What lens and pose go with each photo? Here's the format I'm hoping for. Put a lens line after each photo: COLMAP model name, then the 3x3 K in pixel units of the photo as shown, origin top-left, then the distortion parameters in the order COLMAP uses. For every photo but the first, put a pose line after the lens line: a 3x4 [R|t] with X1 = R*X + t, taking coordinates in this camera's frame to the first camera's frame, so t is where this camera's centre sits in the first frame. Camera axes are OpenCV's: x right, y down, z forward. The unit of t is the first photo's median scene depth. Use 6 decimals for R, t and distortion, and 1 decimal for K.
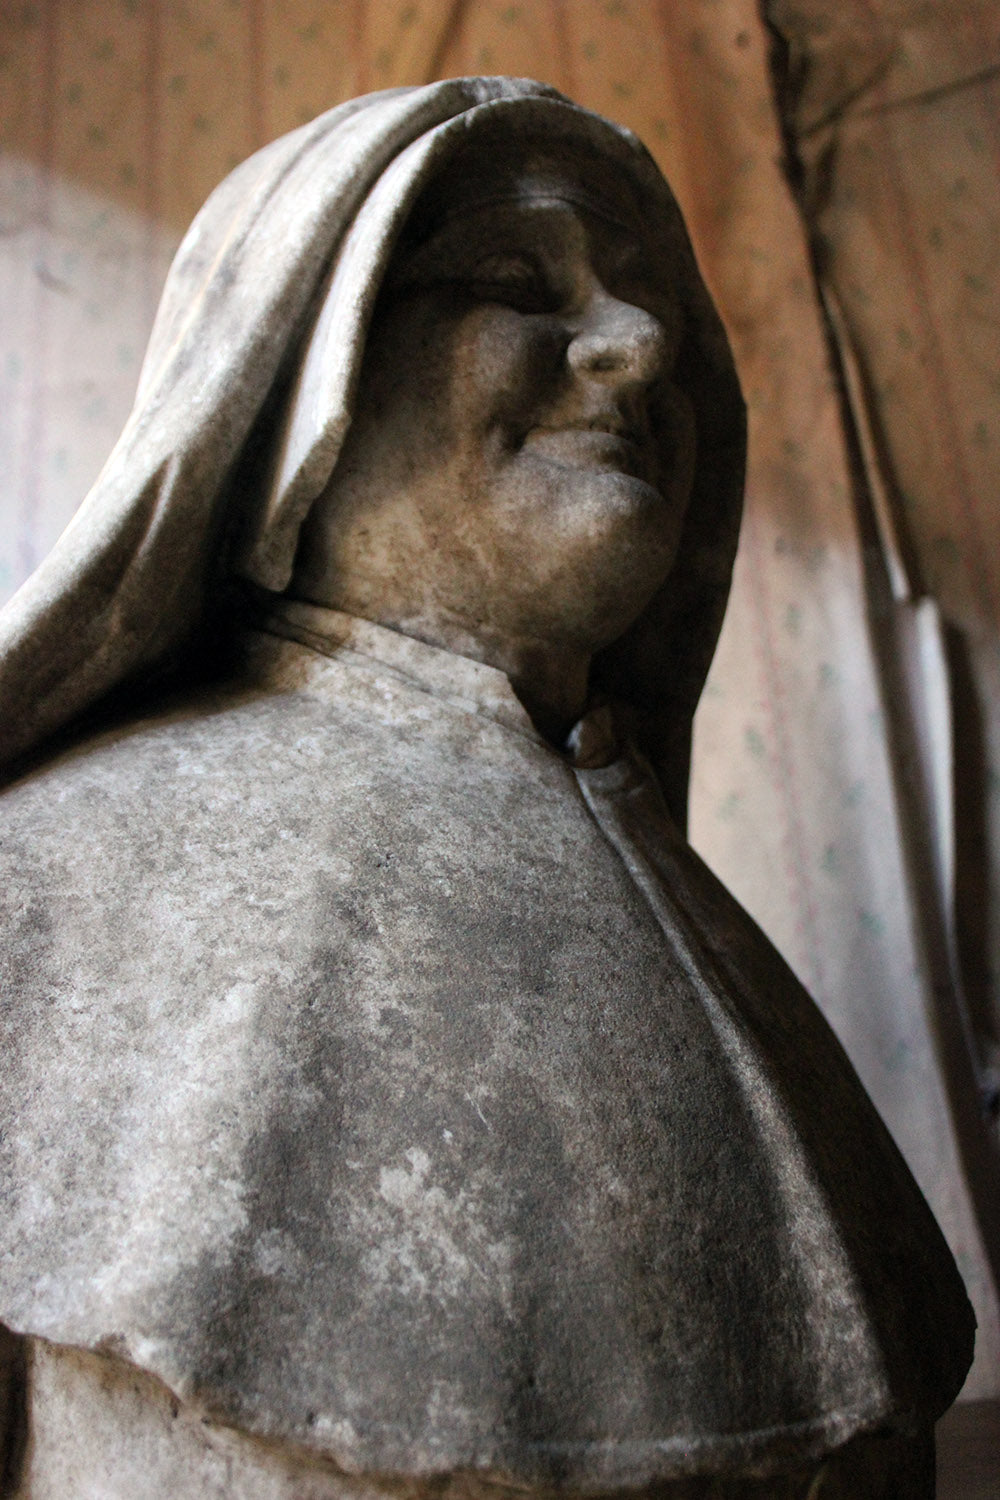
lens RADIAL K [[1484.2, 0, 484.2], [0, 1484.2, 768.6], [0, 0, 1]] dist [-0.090917, 0.000000]
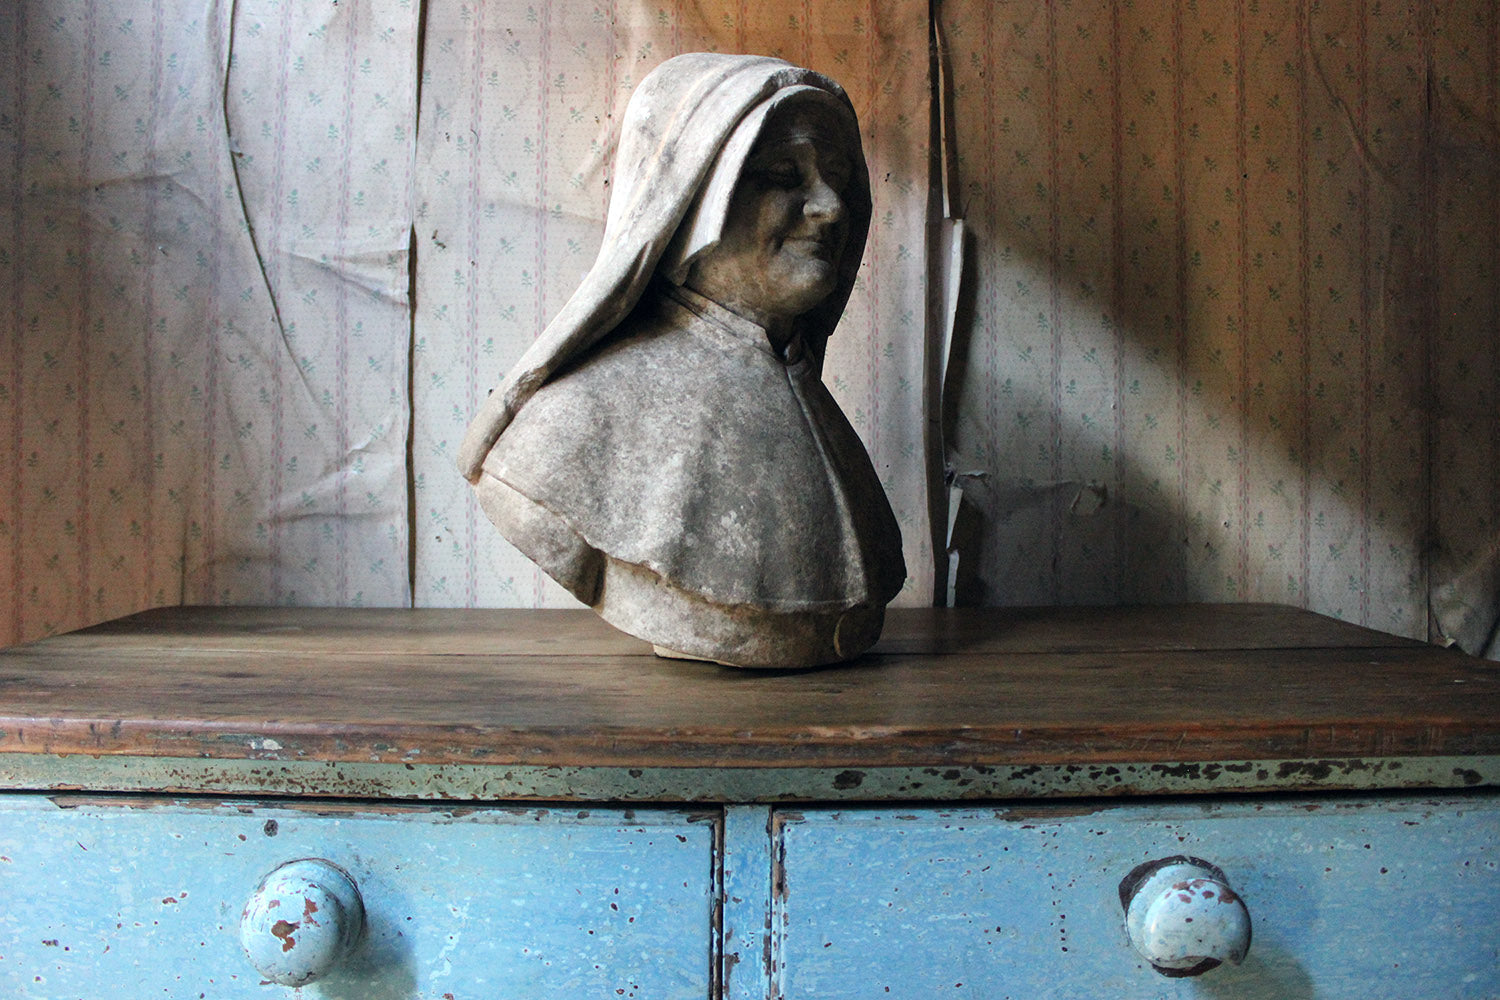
lens RADIAL K [[1298.5, 0, 736.1], [0, 1298.5, 505.2], [0, 0, 1]] dist [-0.158105, 0.141551]
pose [[0.990912, 0.077687, 0.109810, -0.270417], [-0.108671, 0.943460, 0.313168, -0.495928], [-0.079272, -0.322255, 0.943328, -1.290579]]
